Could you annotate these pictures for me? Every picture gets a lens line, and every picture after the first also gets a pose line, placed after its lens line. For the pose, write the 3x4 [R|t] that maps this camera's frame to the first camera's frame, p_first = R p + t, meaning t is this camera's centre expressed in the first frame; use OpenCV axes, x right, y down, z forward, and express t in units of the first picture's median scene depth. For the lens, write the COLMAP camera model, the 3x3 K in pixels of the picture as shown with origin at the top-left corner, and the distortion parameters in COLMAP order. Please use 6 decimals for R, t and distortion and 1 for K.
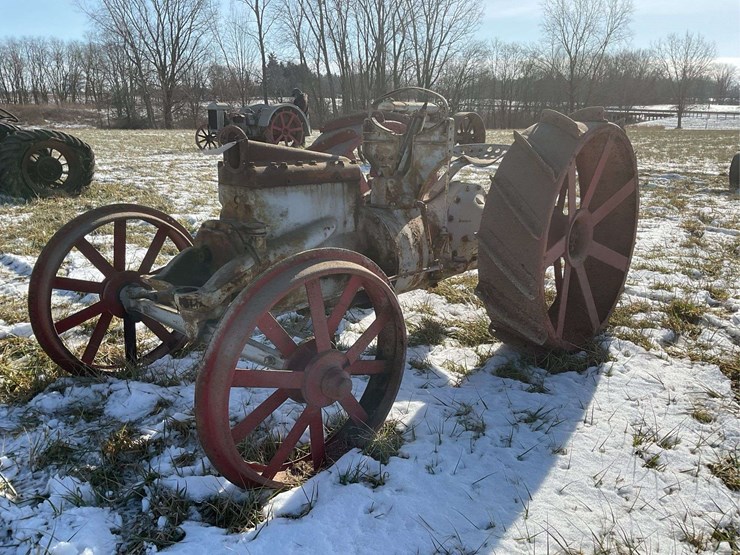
lens RADIAL K [[603.4, 0, 370.0], [0, 603.4, 277.5], [0, 0, 1]] dist [0.095327, -0.174986]
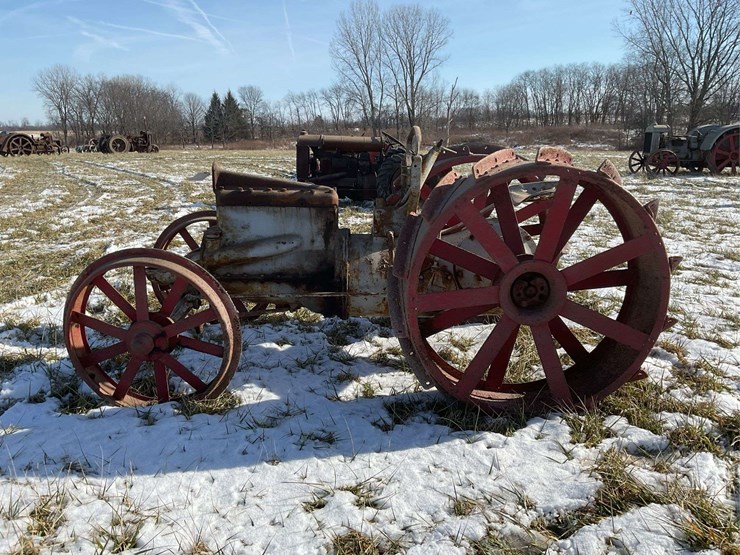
lens RADIAL K [[603.4, 0, 370.0], [0, 603.4, 277.5], [0, 0, 1]] dist [0.095327, -0.174986]
pose [[0.697482, 0.159470, -0.698633, 0.795595], [-0.181148, 0.982497, 0.043415, -0.083881], [0.693329, 0.096275, 0.714162, 0.213131]]
